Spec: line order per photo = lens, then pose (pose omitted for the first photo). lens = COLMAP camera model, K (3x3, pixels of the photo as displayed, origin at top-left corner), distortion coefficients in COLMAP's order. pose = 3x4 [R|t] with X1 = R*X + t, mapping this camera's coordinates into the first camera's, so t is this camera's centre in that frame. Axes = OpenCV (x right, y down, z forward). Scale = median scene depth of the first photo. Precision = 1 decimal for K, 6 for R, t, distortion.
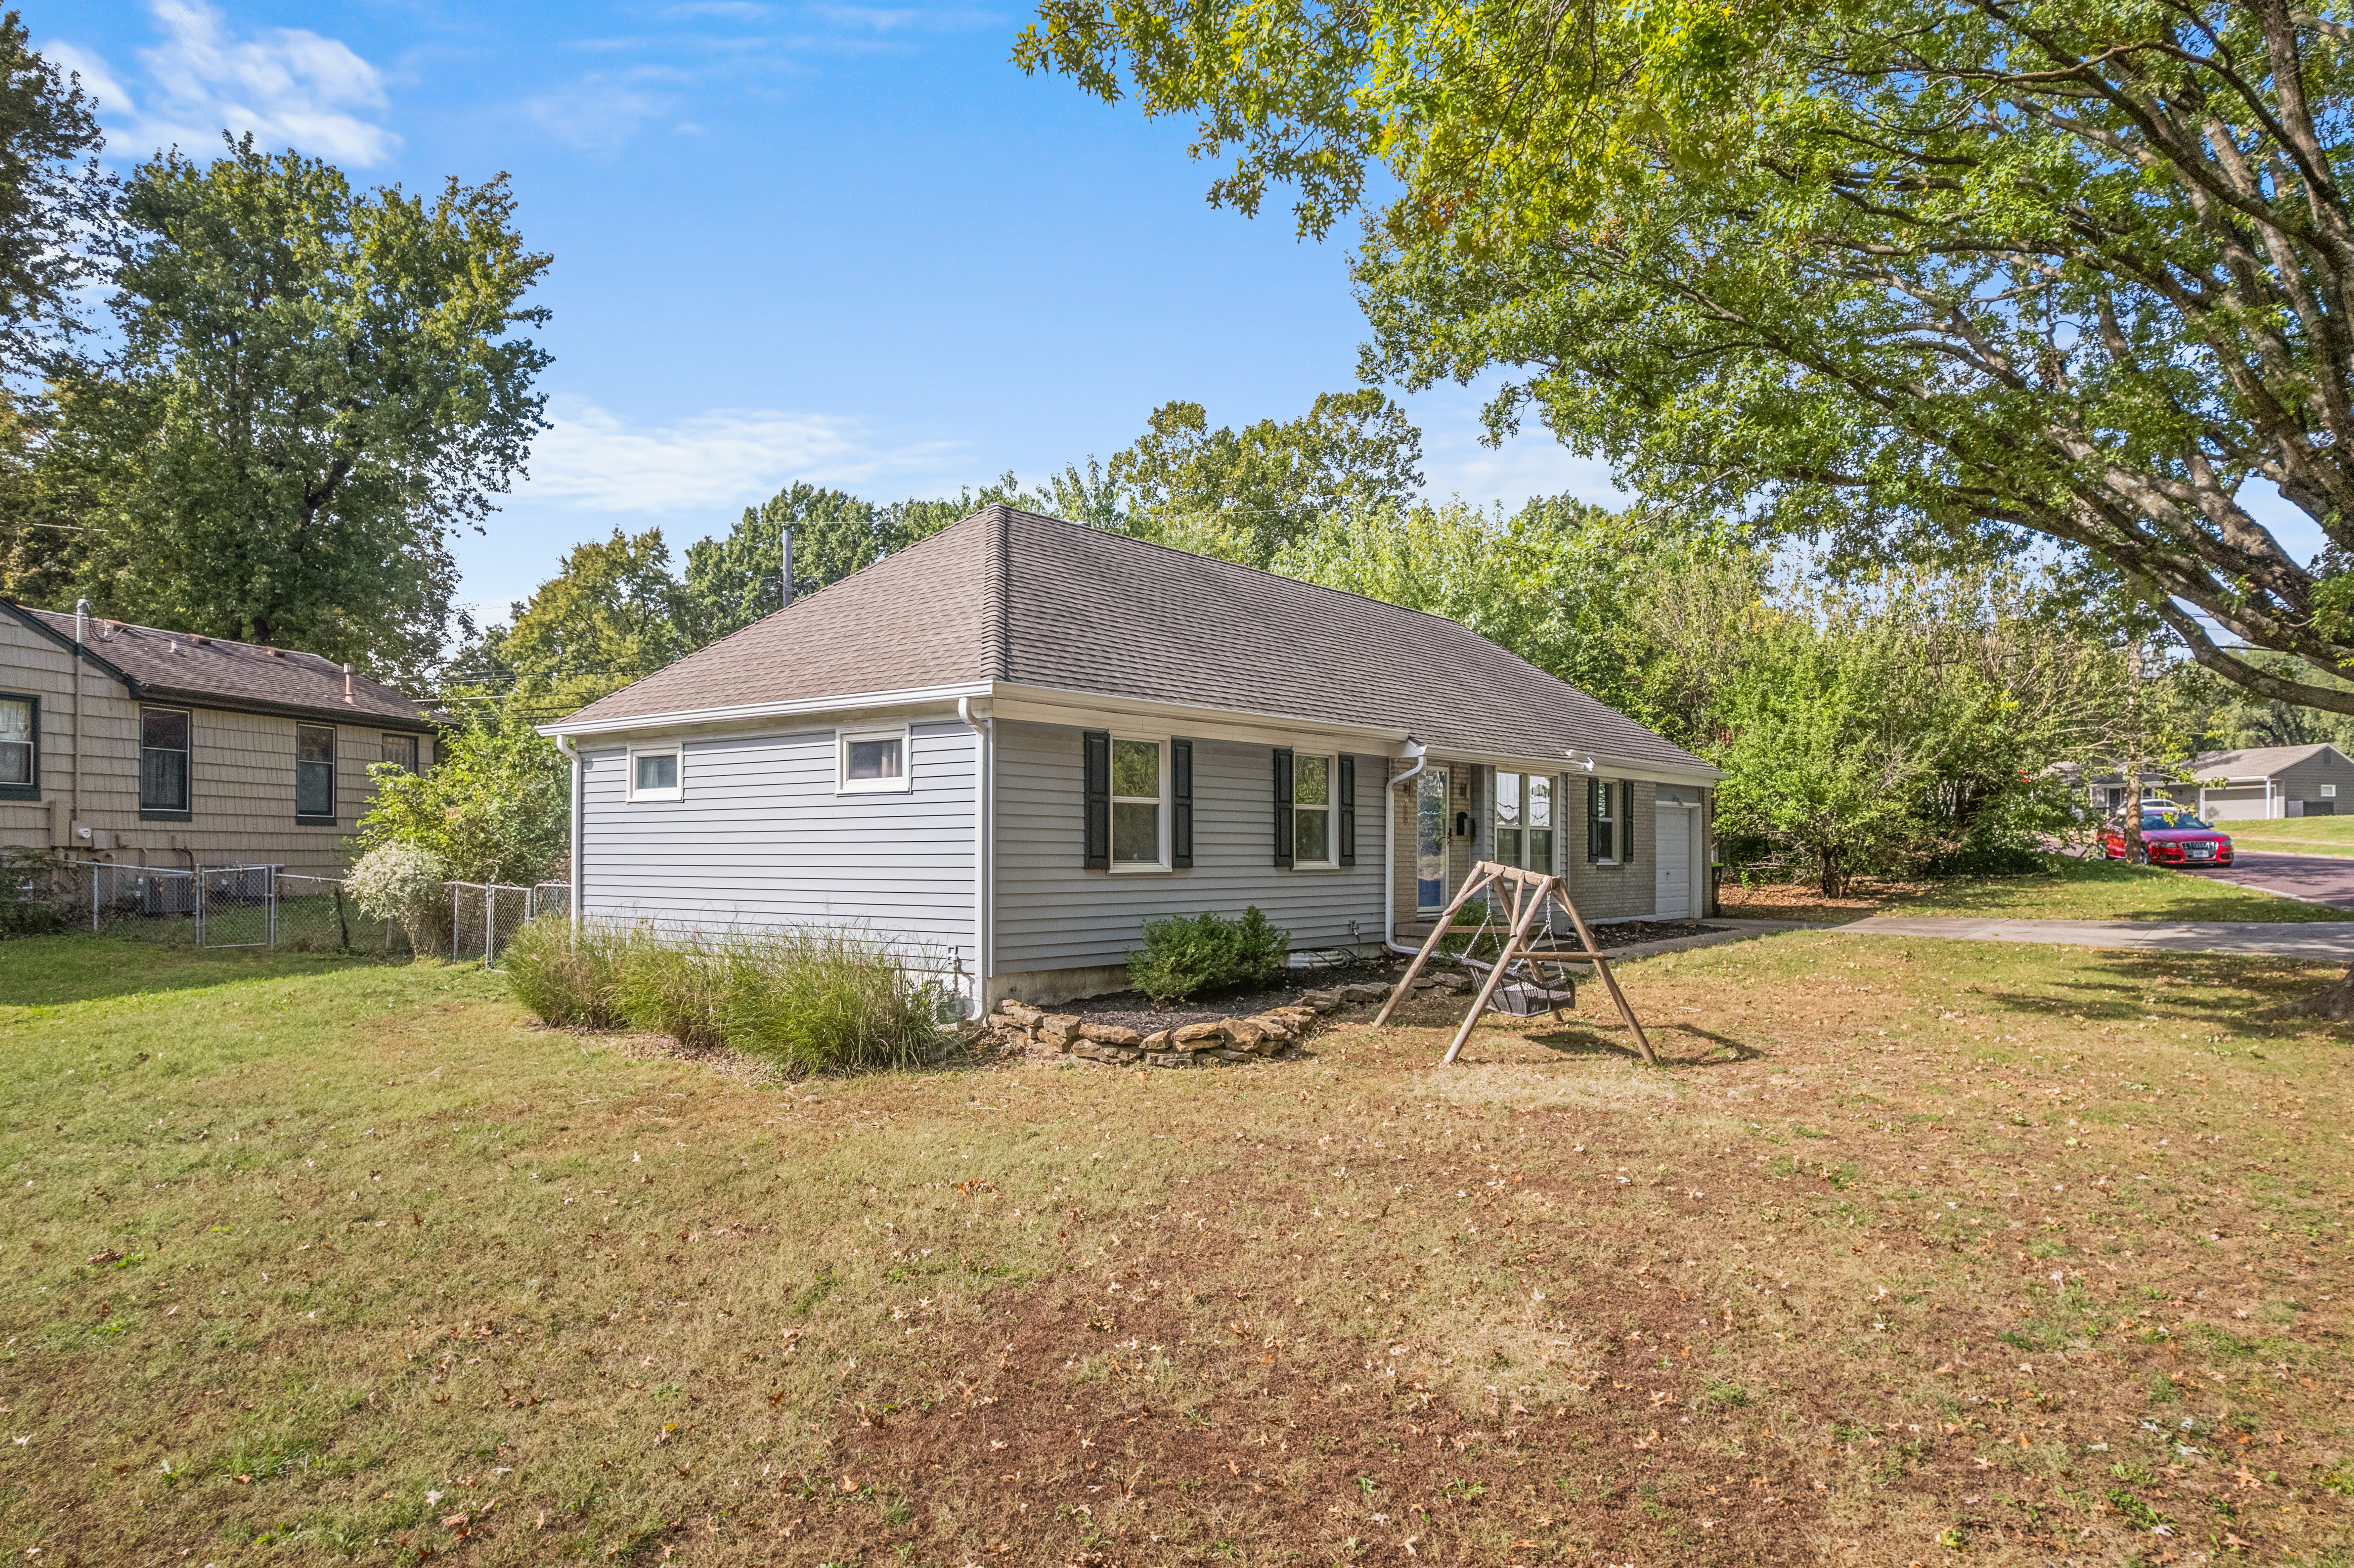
lens RADIAL K [[1492.3, 0, 1177.0], [0, 1492.3, 784.0], [0, 0, 1]] dist [-0.052881, 0.000962]
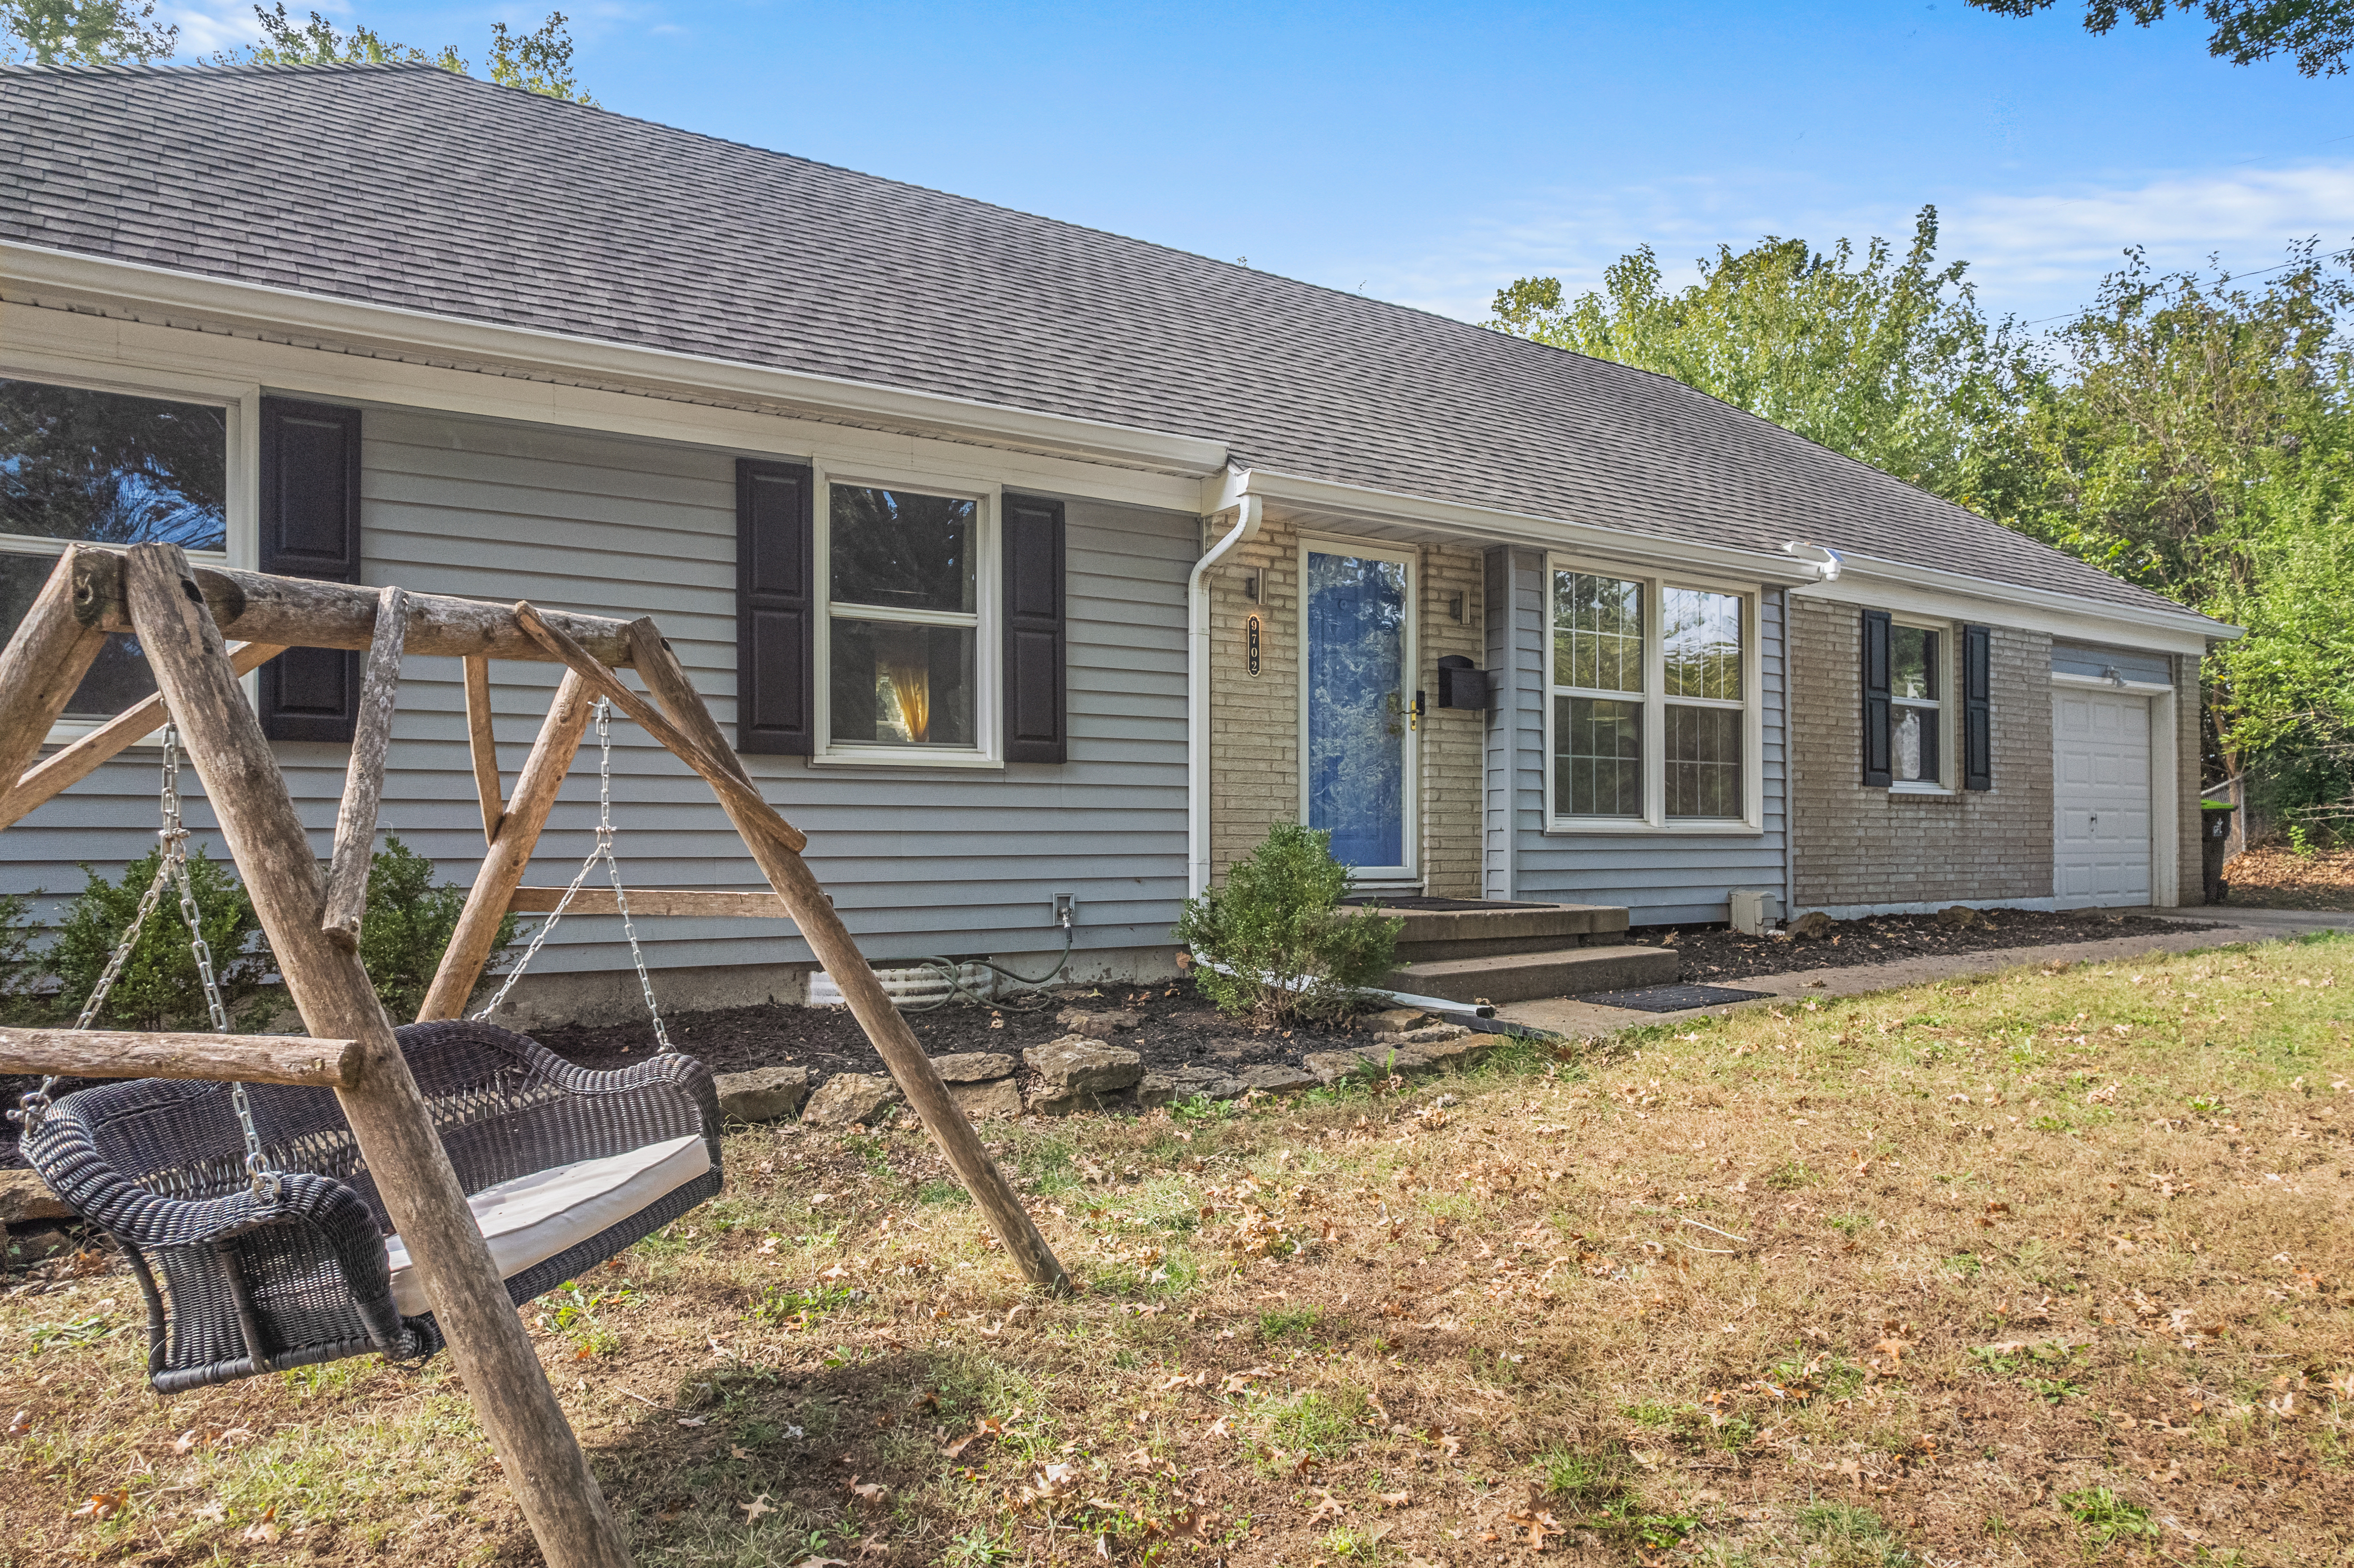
lens RADIAL K [[1546.2, 0, 1177.0], [0, 1546.2, 784.0], [0, 0, 1]] dist [-0.068029, 0.058421]
pose [[0.952687, -0.019971, -0.303296, 0.195330], [0.021021, 0.999779, 0.000196, 0.043066], [0.303225, -0.006563, 0.952896, 0.419578]]
